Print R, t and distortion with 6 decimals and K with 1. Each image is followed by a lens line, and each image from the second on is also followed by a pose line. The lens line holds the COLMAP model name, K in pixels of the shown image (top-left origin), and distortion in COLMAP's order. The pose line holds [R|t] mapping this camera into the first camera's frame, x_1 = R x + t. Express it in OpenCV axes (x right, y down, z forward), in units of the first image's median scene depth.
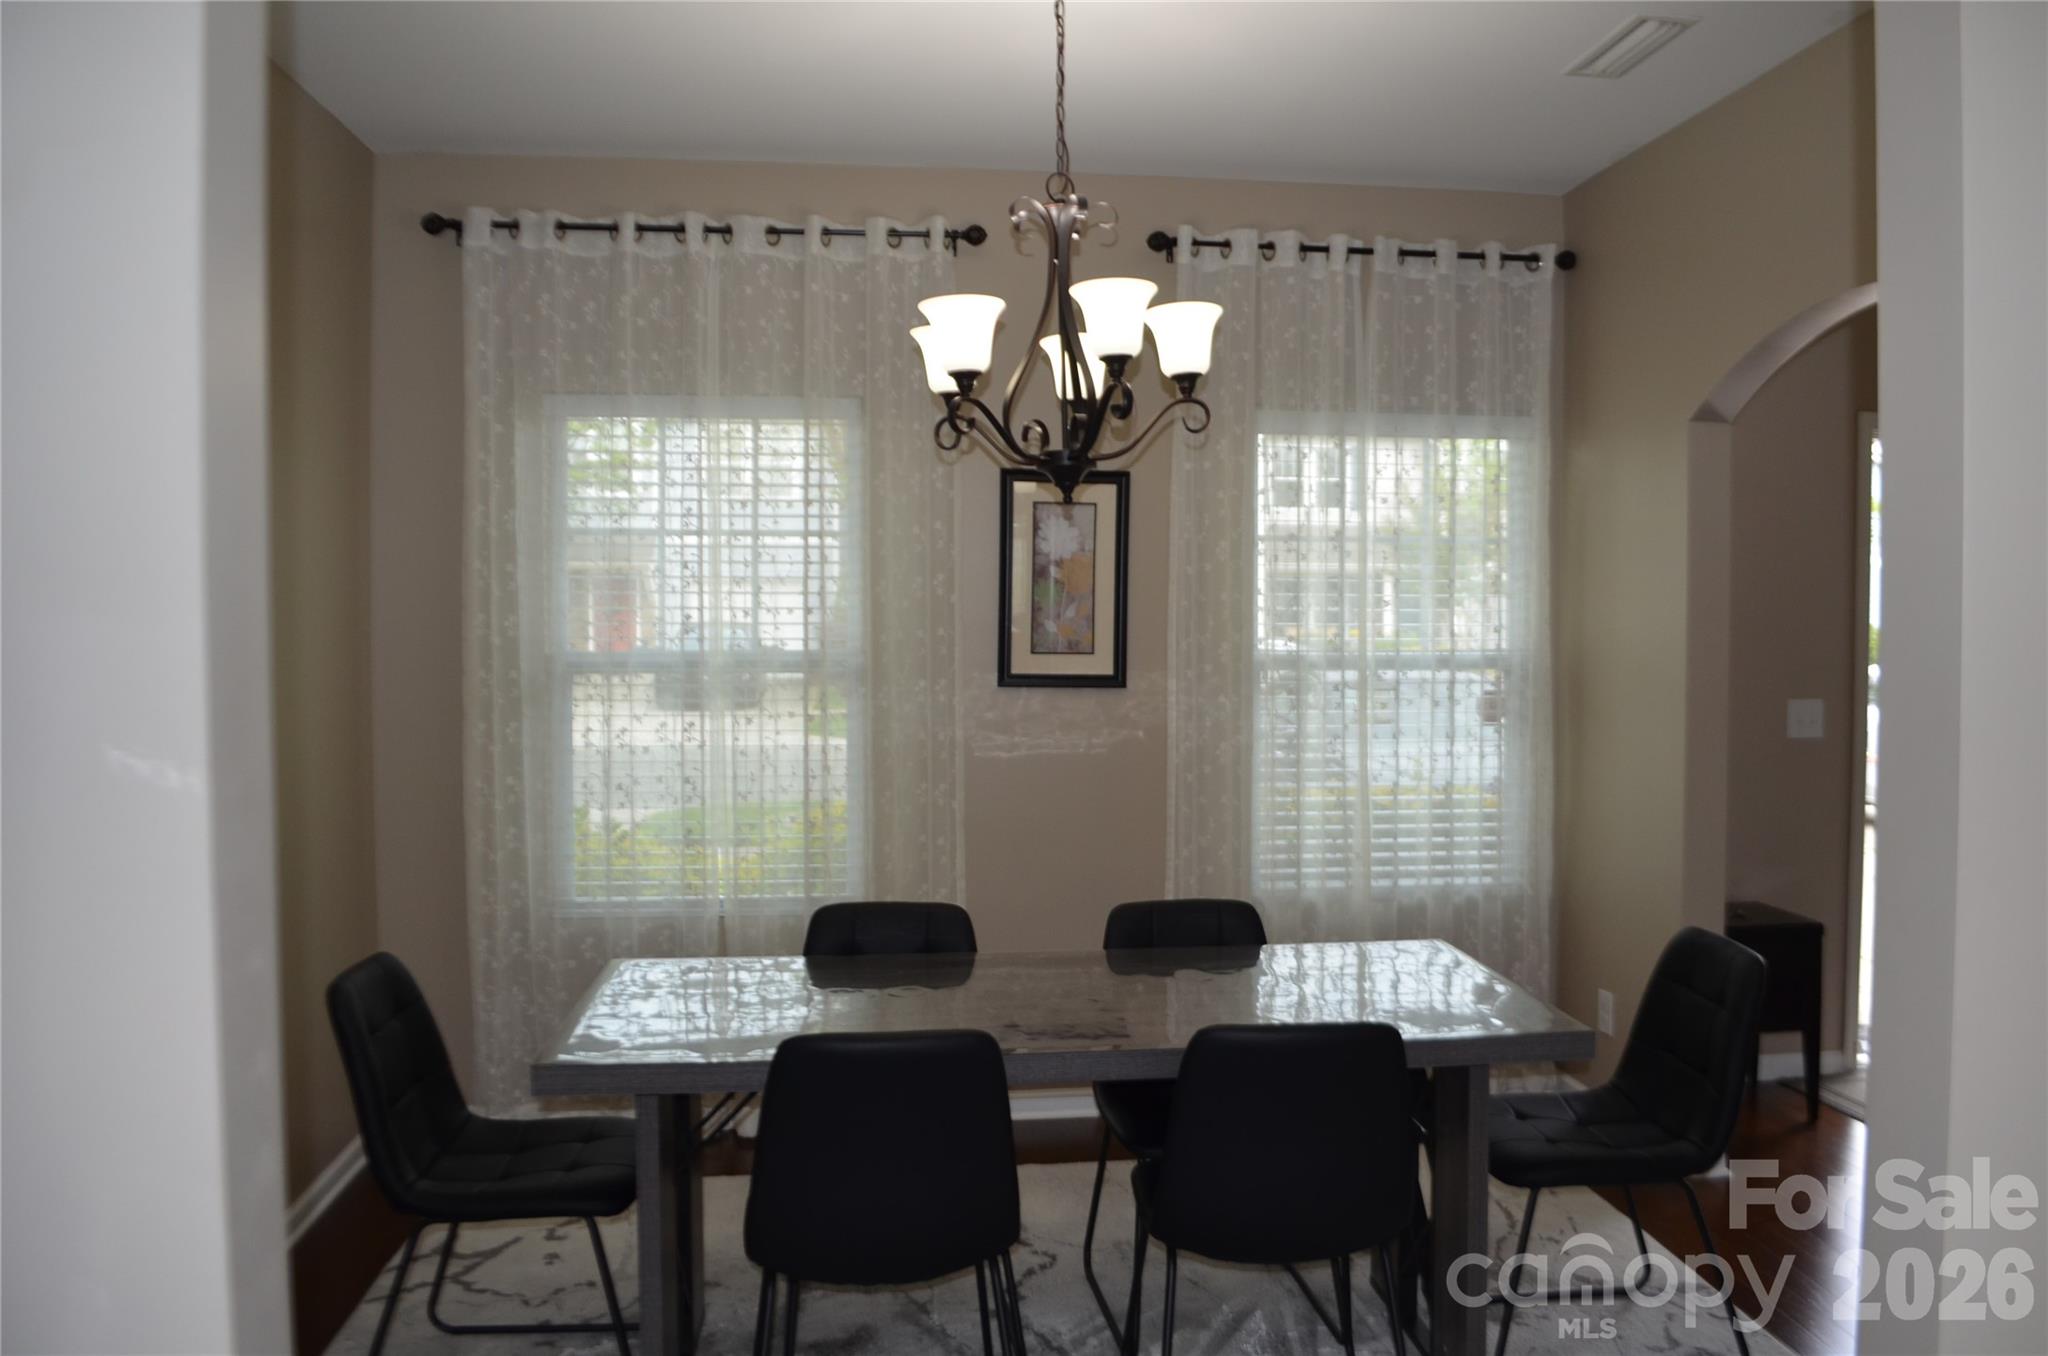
lens RADIAL K [[1608.0, 0, 1028.4], [0, 1608.0, 681.5], [0, 0, 1]] dist [-0.084013, 0.017737]
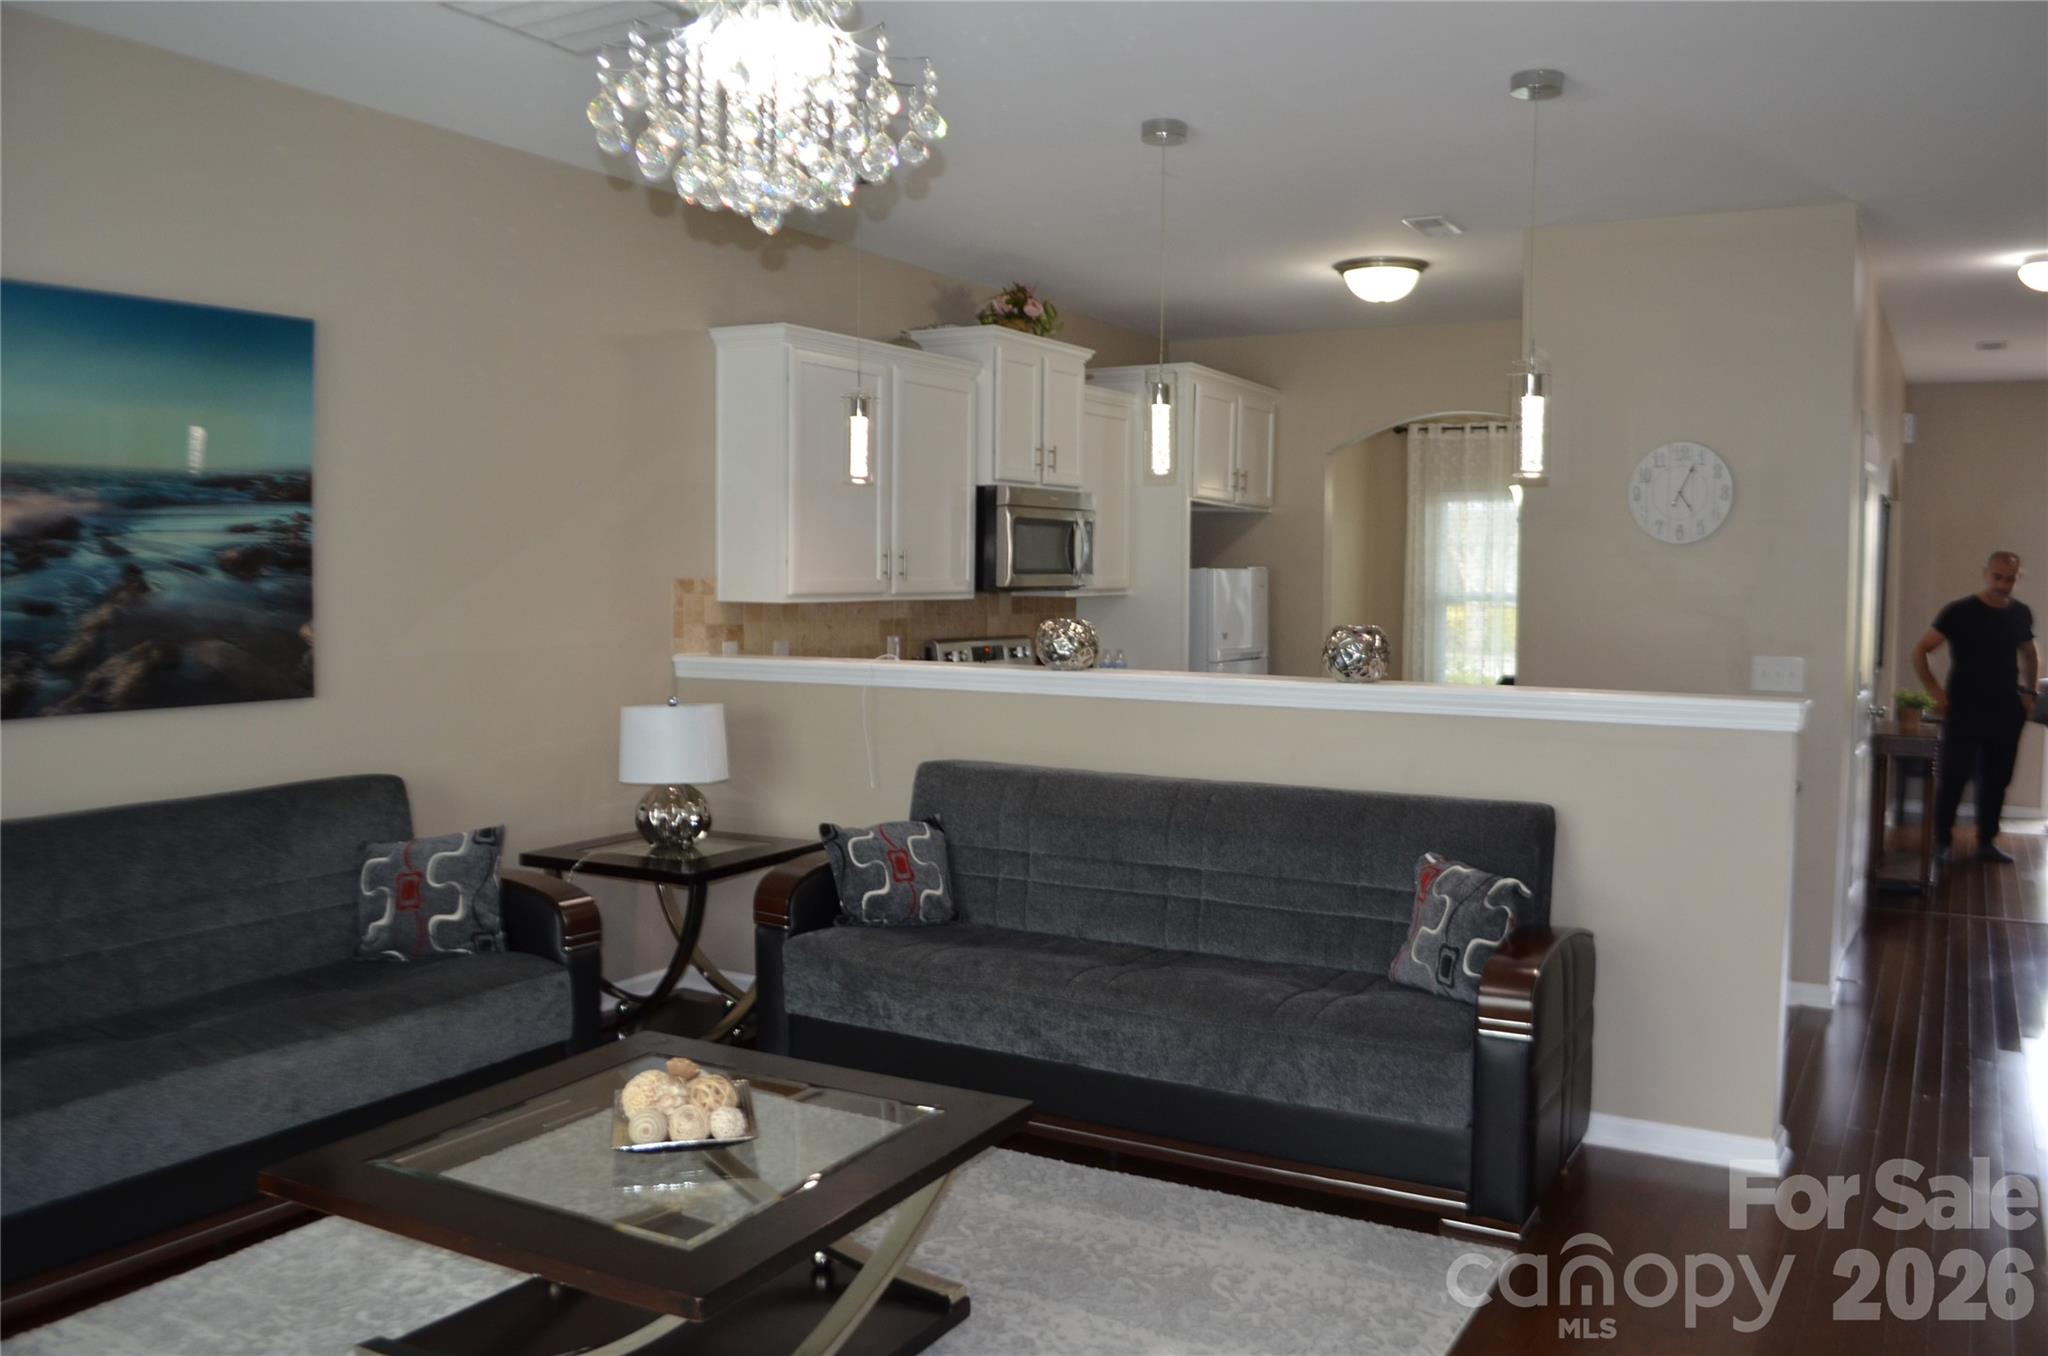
lens RADIAL K [[1608.0, 0, 1037.7], [0, 1608.0, 686.9], [0, 0, 1]] dist [-0.084013, 0.017737]
pose [[0.797595, 0.042867, -0.601668, 0.773469], [-0.028805, 0.999040, 0.032993, 0.071538], [0.602505, -0.008984, 0.798064, -1.509025]]
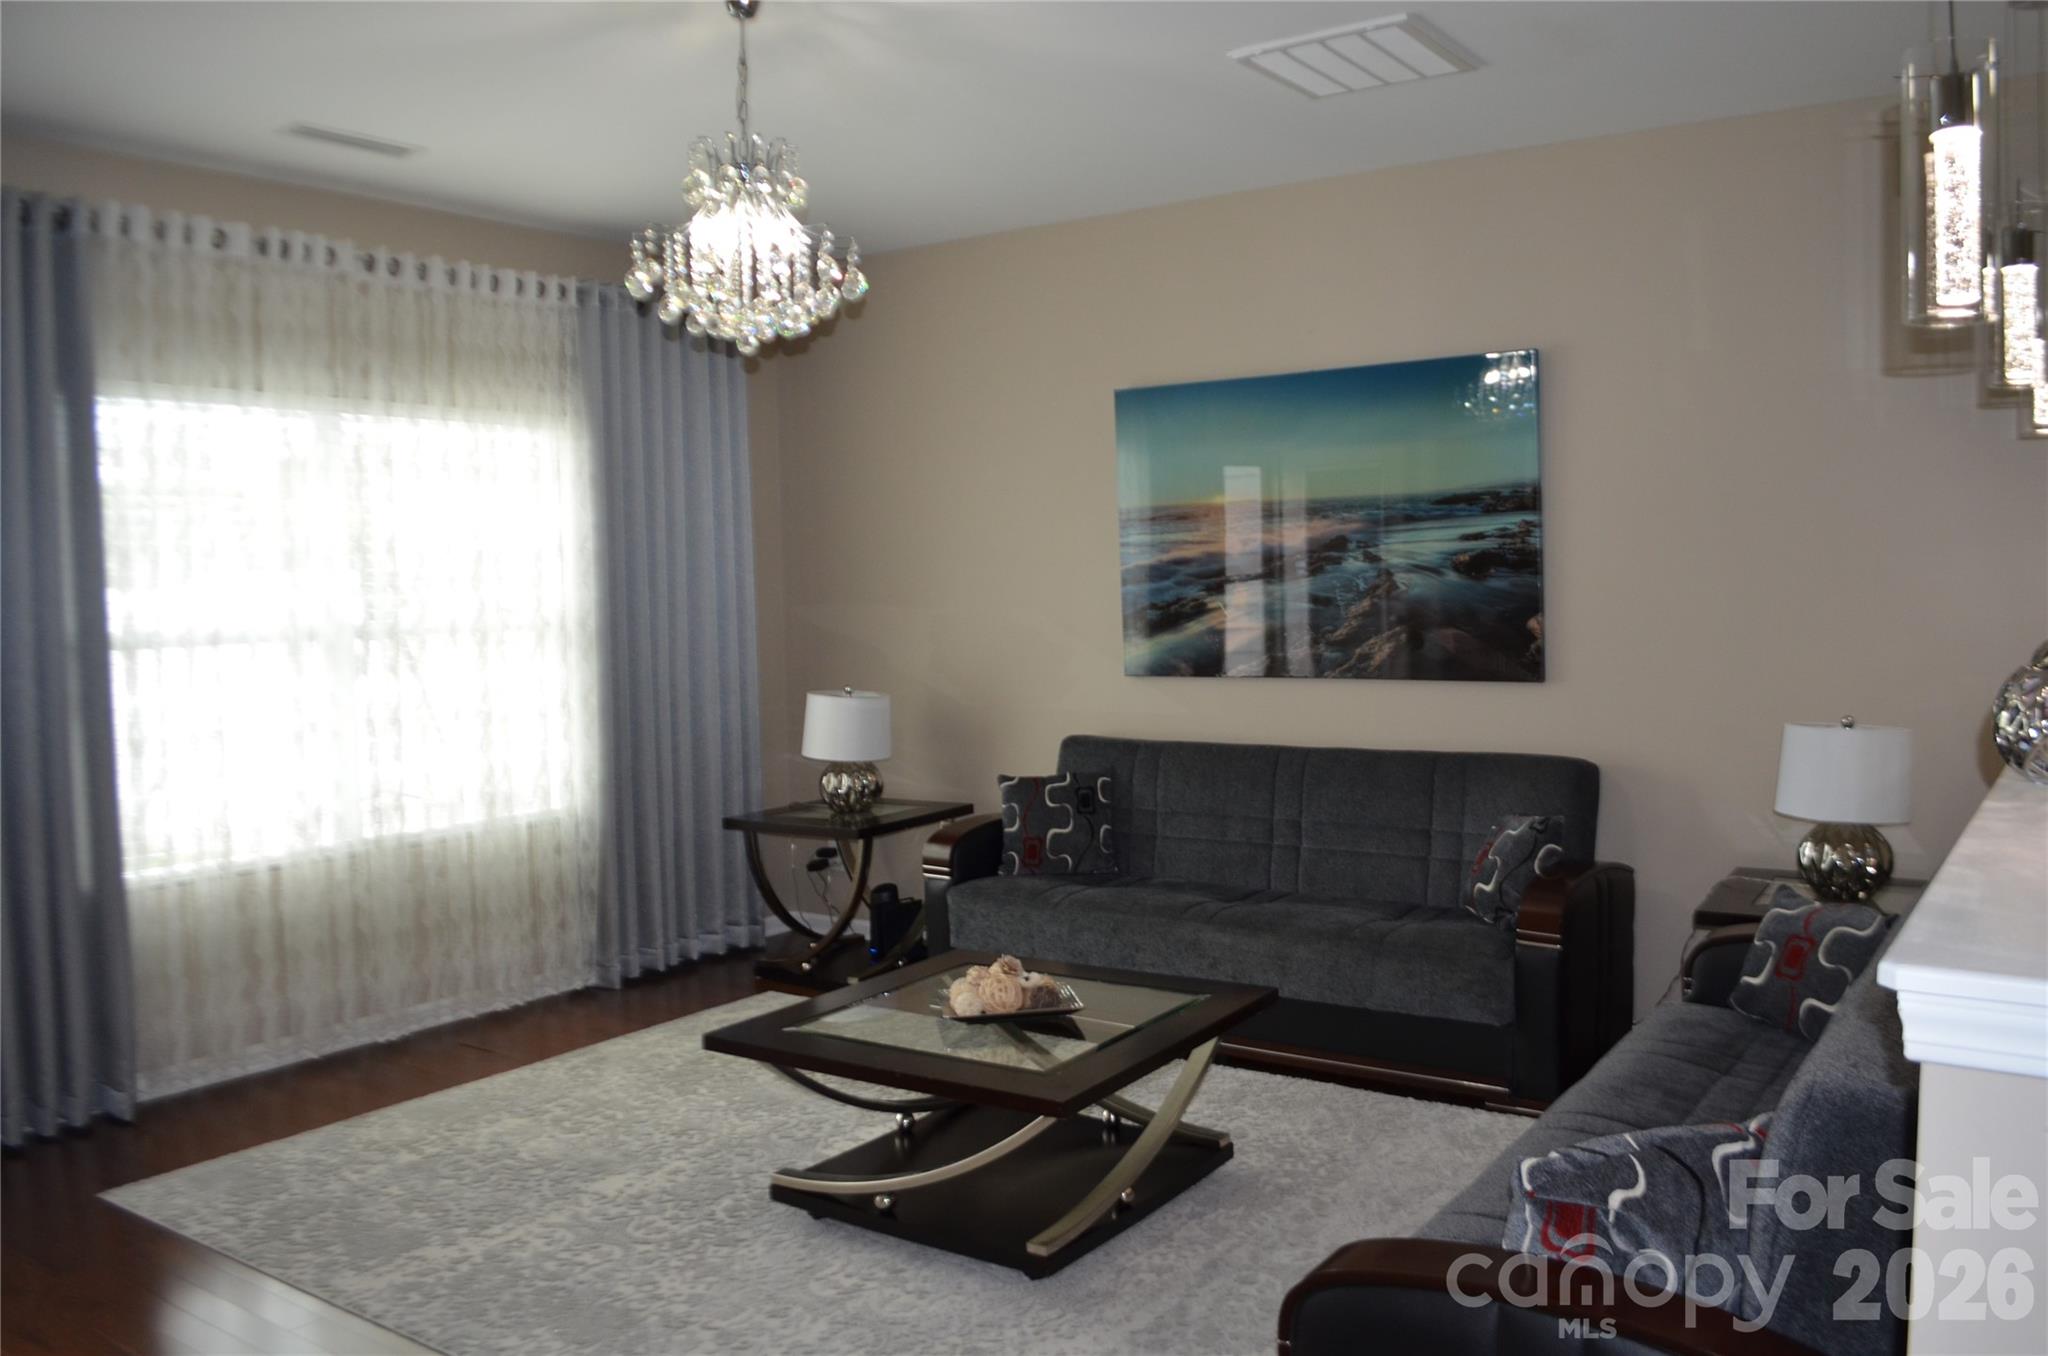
lens RADIAL K [[1608.0, 0, 1038.3], [0, 1608.0, 675.3], [0, 0, 1]] dist [-0.084013, 0.017737]
pose [[-0.660460, 0.075903, -0.747015, 0.893074], [-0.003781, 0.994529, 0.104396, 0.002289], [0.750851, 0.071774, -0.656560, -0.517696]]
